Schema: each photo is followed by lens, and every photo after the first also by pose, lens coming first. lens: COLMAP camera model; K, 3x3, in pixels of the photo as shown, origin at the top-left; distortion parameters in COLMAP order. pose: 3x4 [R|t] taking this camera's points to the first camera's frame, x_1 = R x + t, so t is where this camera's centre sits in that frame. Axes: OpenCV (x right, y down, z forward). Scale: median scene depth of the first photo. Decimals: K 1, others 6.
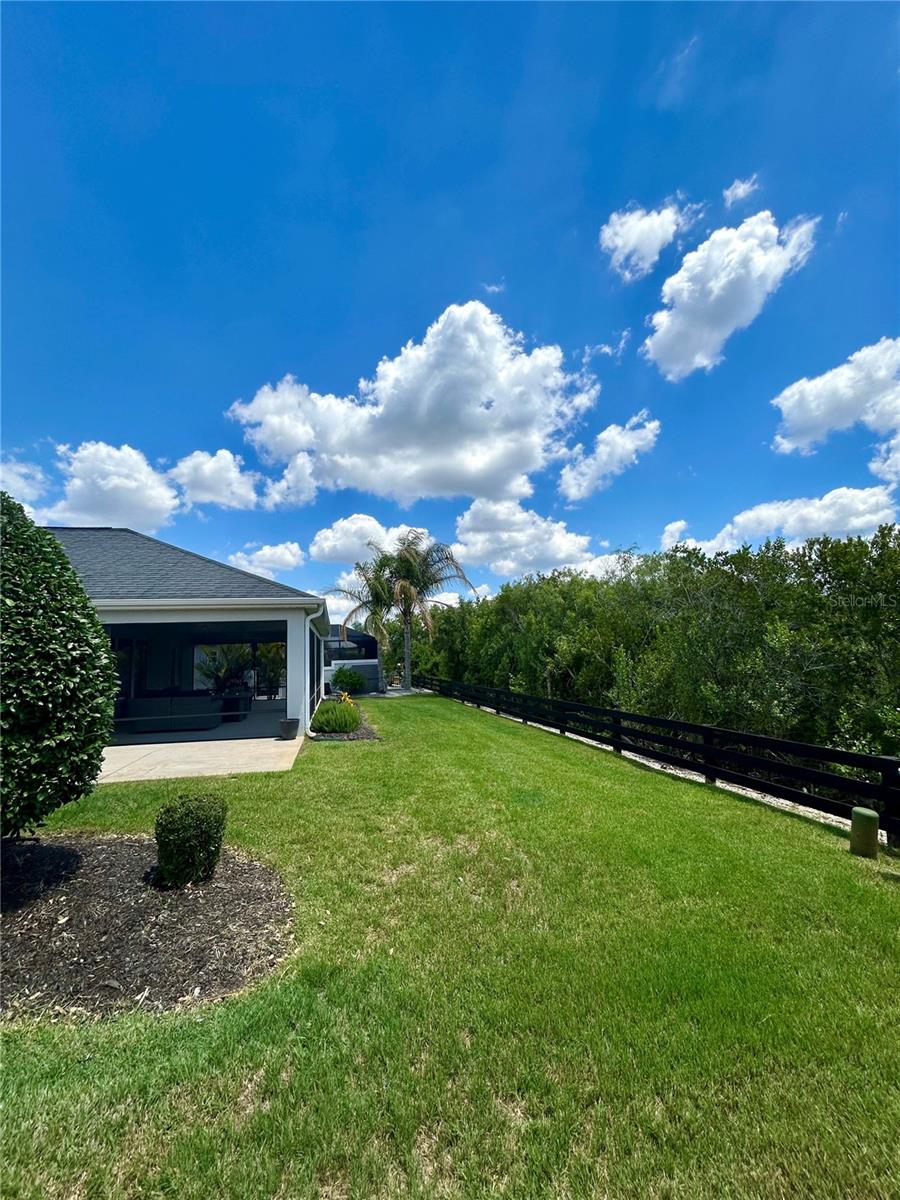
lens RADIAL K [[486.5, 0, 450.0], [0, 486.5, 600.0], [0, 0, 1]] dist [-0.000767, 0.000293]
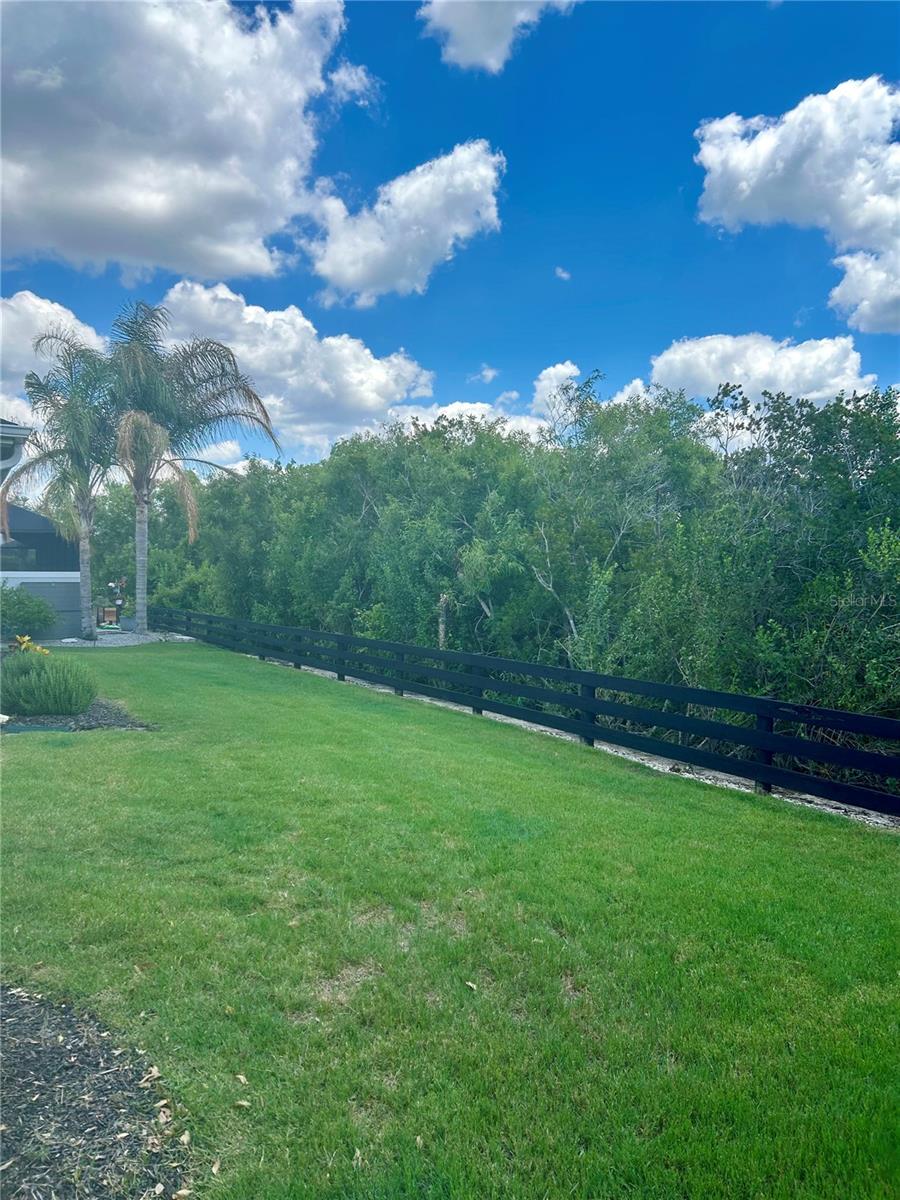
lens RADIAL K [[901.0, 0, 444.4], [0, 901.0, 598.9], [0, 0, 1]] dist [0.052114, -0.050108]
pose [[0.963123, 0.029446, 0.267444, -0.167879], [-0.065660, 0.989664, 0.127491, 0.032541], [-0.260926, -0.140350, 0.955102, 0.094980]]
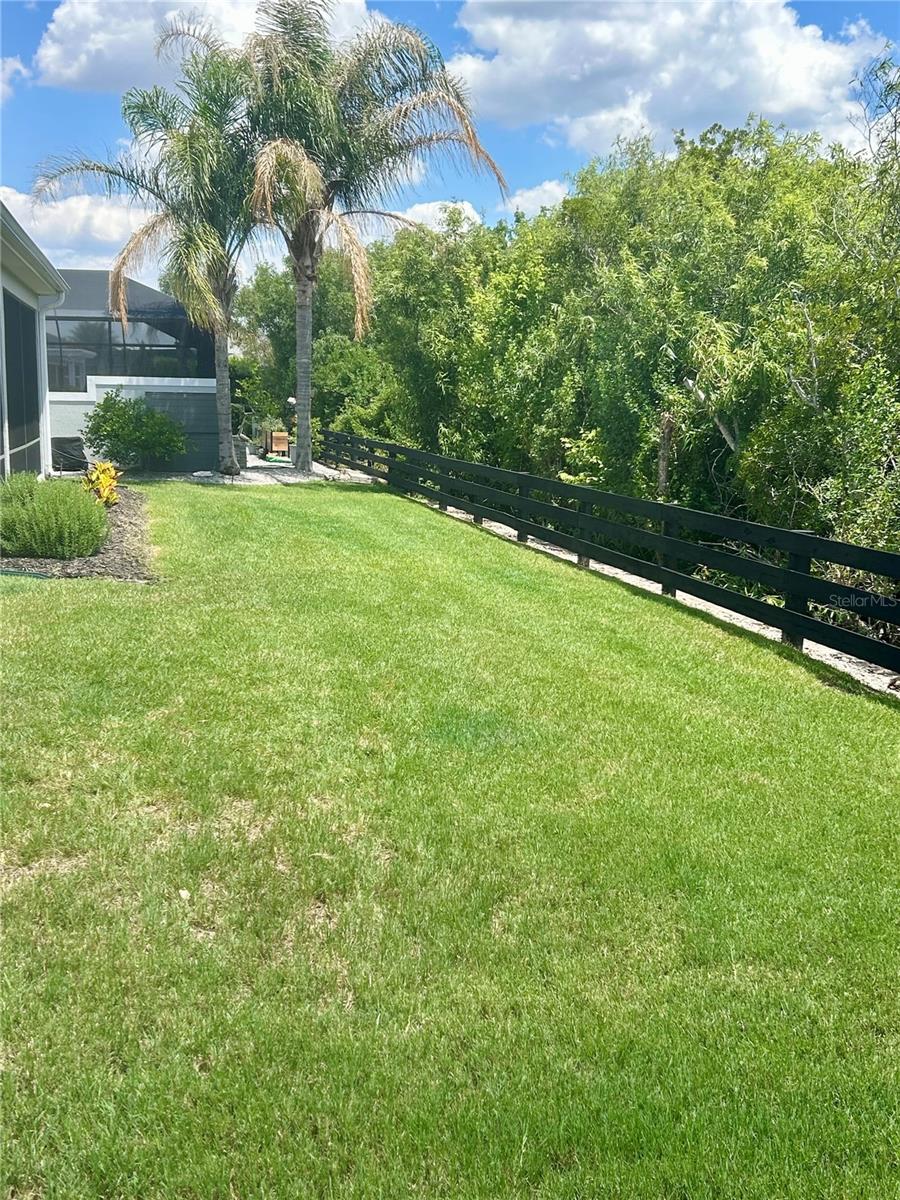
lens RADIAL K [[1358.4, 0, 436.6], [0, 1358.4, 598.1], [0, 0, 1]] dist [0.128886, -0.295770]
pose [[0.998724, 0.049198, -0.011430, 0.139049], [-0.044457, 0.963671, 0.263367, 0.028589], [0.023972, -0.262523, 0.964628, 0.003899]]
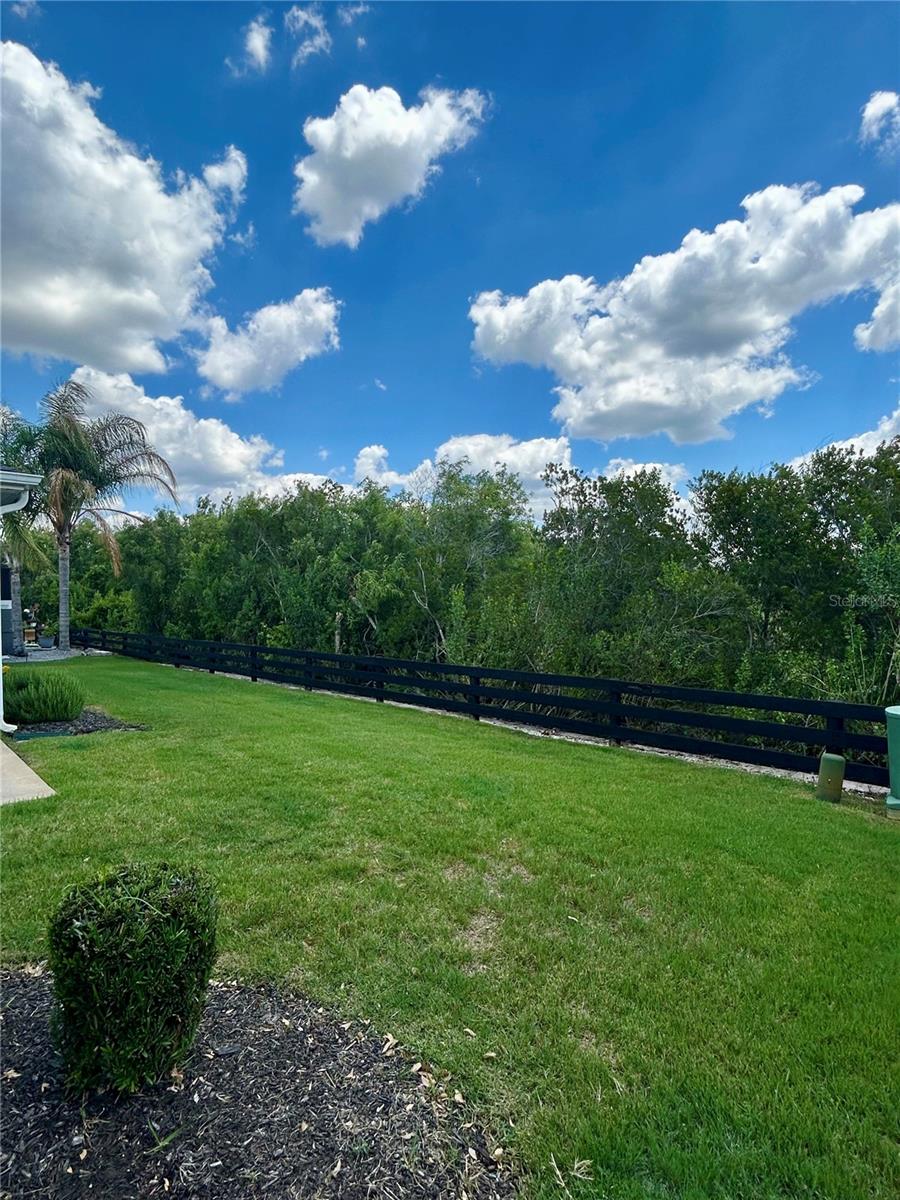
lens RADIAL K [[644.8, 0, 450.0], [0, 644.8, 600.0], [0, 0, 1]] dist [0.000071, 0.000329]
pose [[0.865699, 0.021626, 0.500098, -0.344556], [-0.075051, 0.993381, 0.086959, 0.054843], [-0.494907, -0.112813, 0.861592, 0.239162]]
